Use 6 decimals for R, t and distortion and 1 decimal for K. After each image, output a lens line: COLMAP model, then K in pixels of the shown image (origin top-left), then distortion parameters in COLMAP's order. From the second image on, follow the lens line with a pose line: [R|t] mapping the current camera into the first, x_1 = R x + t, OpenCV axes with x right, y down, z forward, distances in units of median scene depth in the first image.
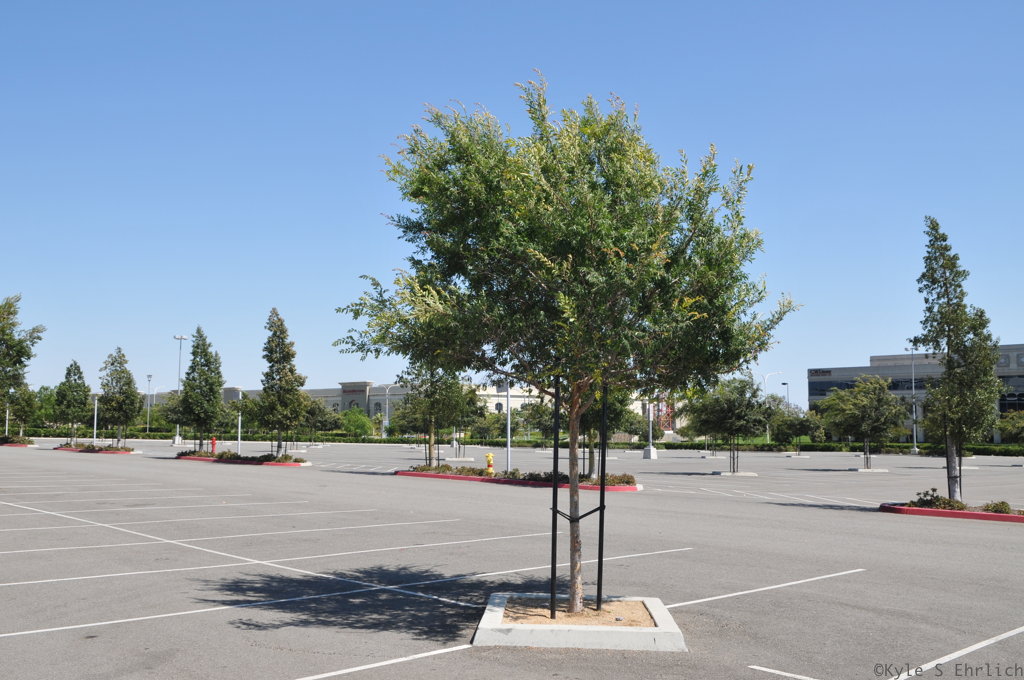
lens RADIAL K [[928.5, 0, 512.0], [0, 928.5, 340.0], [0, 0, 1]] dist [0.008122, -0.017020]
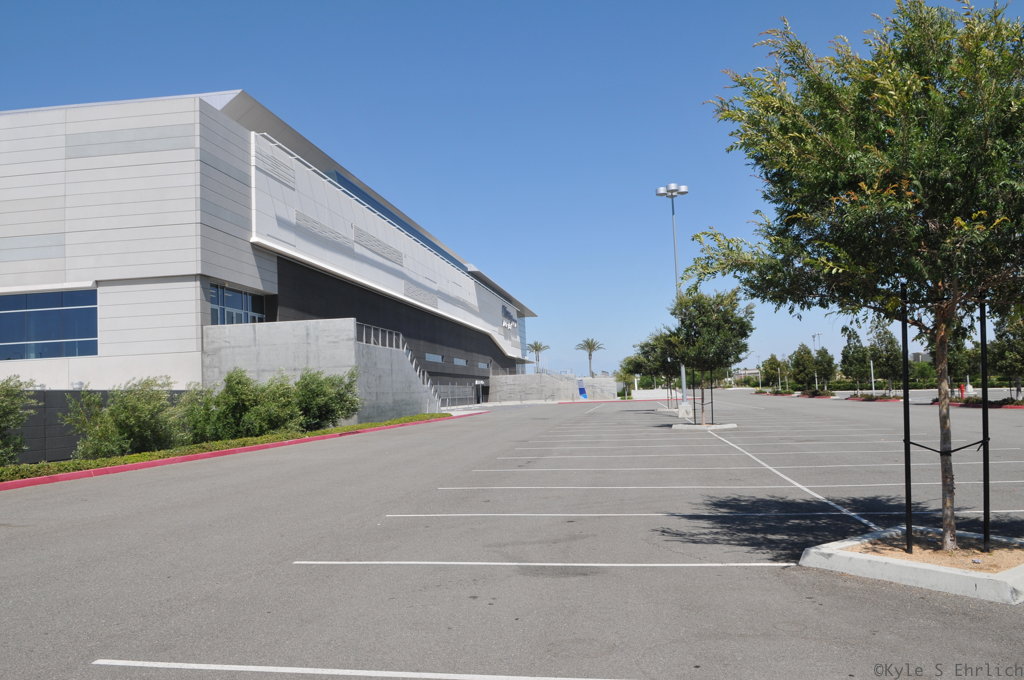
lens RADIAL K [[764.9, 0, 512.0], [0, 764.9, 340.0], [0, 0, 1]] dist [-0.008595, -0.056171]
pose [[0.586972, -0.088007, -0.804810, 0.100972], [0.117730, 0.992786, -0.022699, 0.011413], [0.801002, -0.081427, 0.593098, 0.050150]]
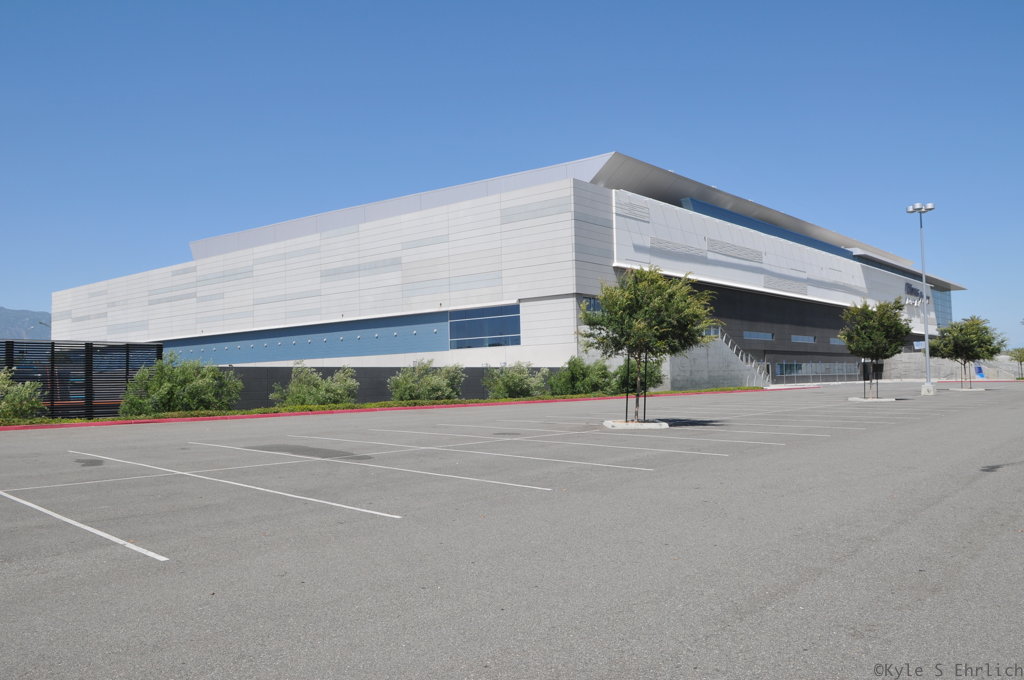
lens RADIAL K [[770.1, 0, 512.0], [0, 770.1, 340.0], [0, 0, 1]] dist [-0.009855, -0.053918]
pose [[0.045937, -0.060769, -0.997094, 0.527598], [0.109683, 0.992420, -0.055431, 0.021254], [0.992905, -0.106818, 0.052254, 0.091395]]
